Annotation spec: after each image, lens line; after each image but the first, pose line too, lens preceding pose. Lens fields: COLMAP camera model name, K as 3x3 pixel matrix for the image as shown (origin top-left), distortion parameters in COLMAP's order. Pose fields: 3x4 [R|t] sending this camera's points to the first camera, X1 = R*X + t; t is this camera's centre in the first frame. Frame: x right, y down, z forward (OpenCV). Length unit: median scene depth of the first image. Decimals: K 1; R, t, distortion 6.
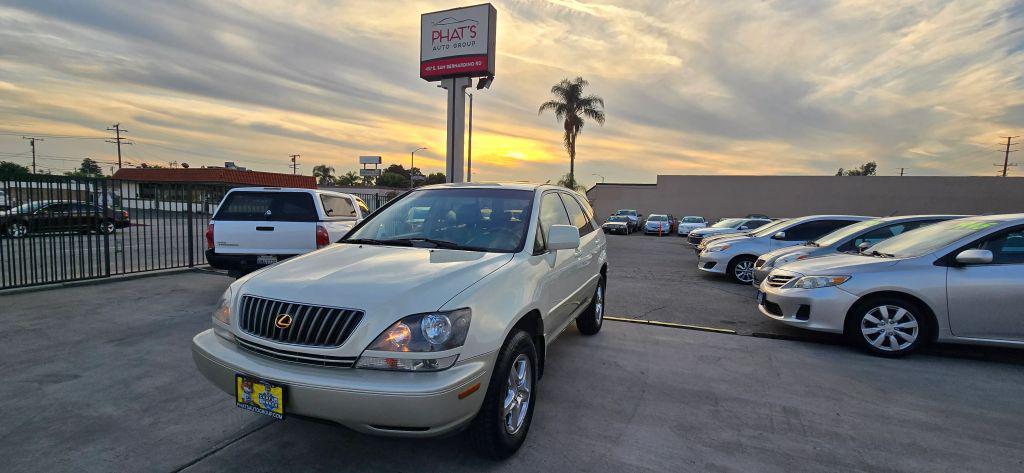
lens RADIAL K [[423.3, 0, 509.0], [0, 423.3, 244.3], [0, 0, 1]] dist [-0.007564, 0.001998]
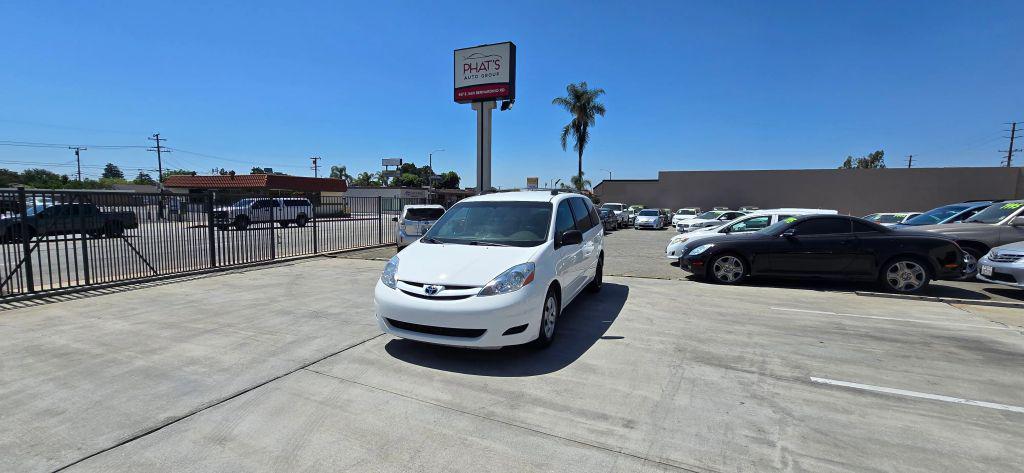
lens RADIAL K [[423.3, 0, 503.9], [0, 423.3, 245.3], [0, 0, 1]] dist [-0.007564, 0.001998]
pose [[0.999244, -0.017452, -0.034743, -0.017344], [0.017932, 0.999747, 0.013566, 0.004944], [0.034498, -0.014179, 0.999304, -0.130587]]
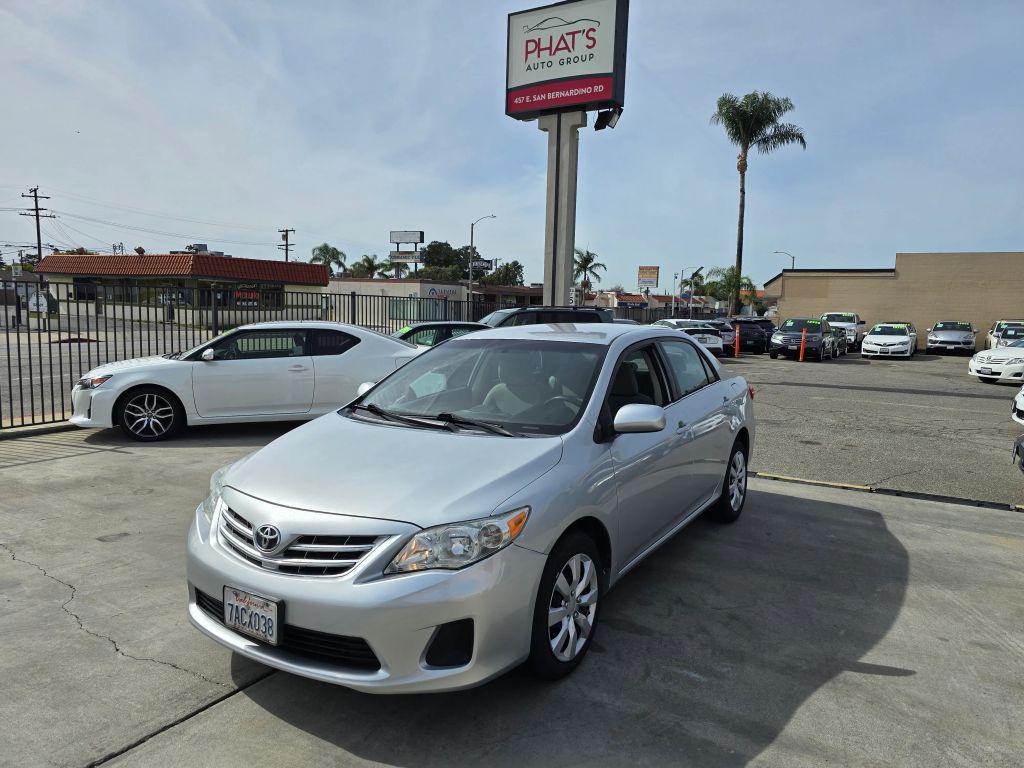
lens RADIAL K [[700.5, 0, 519.2], [0, 700.5, 386.6], [0, 0, 1]] dist [0.060784, -0.048200]
pose [[0.989926, 0.009829, -0.141244, -0.019366], [-0.006654, 0.999715, 0.022936, -0.002319], [0.141430, -0.021765, 0.989709, -0.042708]]
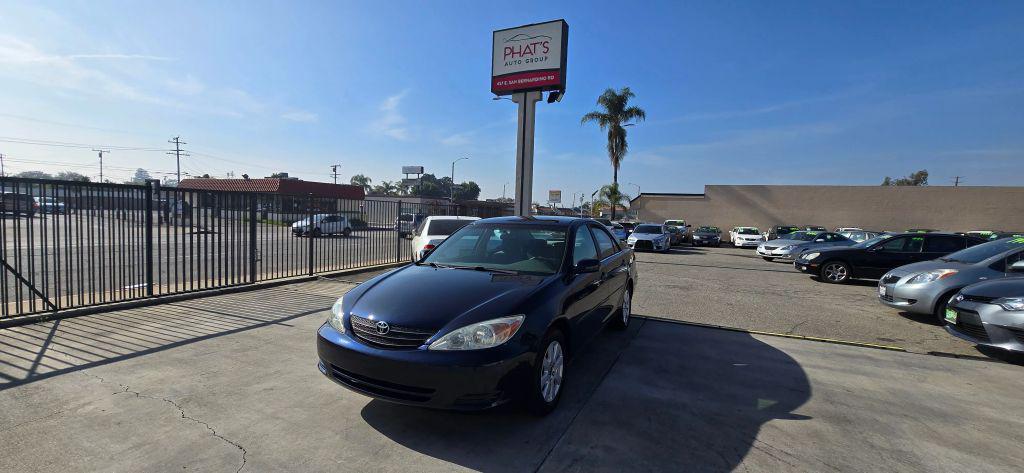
lens RADIAL K [[423.3, 0, 506.5], [0, 423.3, 244.9], [0, 0, 1]] dist [-0.007564, 0.001998]
pose [[0.997699, 0.008969, -0.067201, -0.057800], [-0.010237, 0.999776, -0.018535, -0.002326], [0.067019, 0.019181, 0.997567, -0.010061]]
